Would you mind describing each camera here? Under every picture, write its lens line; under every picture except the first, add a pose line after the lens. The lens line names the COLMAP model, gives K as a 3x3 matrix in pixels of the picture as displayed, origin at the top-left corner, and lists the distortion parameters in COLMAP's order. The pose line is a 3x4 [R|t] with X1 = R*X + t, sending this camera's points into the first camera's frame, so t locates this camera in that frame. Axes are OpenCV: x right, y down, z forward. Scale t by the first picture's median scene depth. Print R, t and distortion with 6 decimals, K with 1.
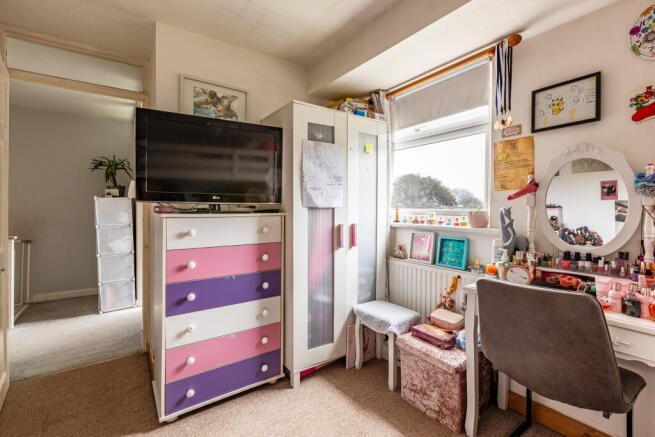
lens RADIAL K [[291.5, 0, 327.0], [0, 291.5, 210.8], [0, 0, 1]] dist [0.000574, 0.000132]
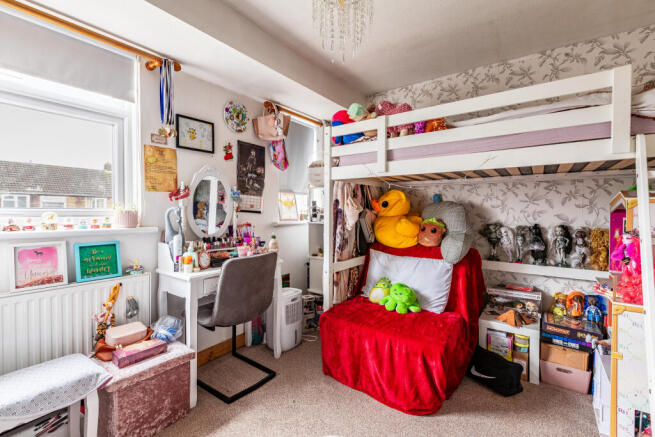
lens RADIAL K [[291.5, 0, 327.0], [0, 291.5, 210.8], [0, 0, 1]] dist [0.000574, 0.000132]
pose [[-0.324793, -0.014268, 0.945677, -0.643420], [-0.005219, 0.999898, 0.013294, -0.015314], [-0.945771, -0.000618, -0.324834, 0.751319]]
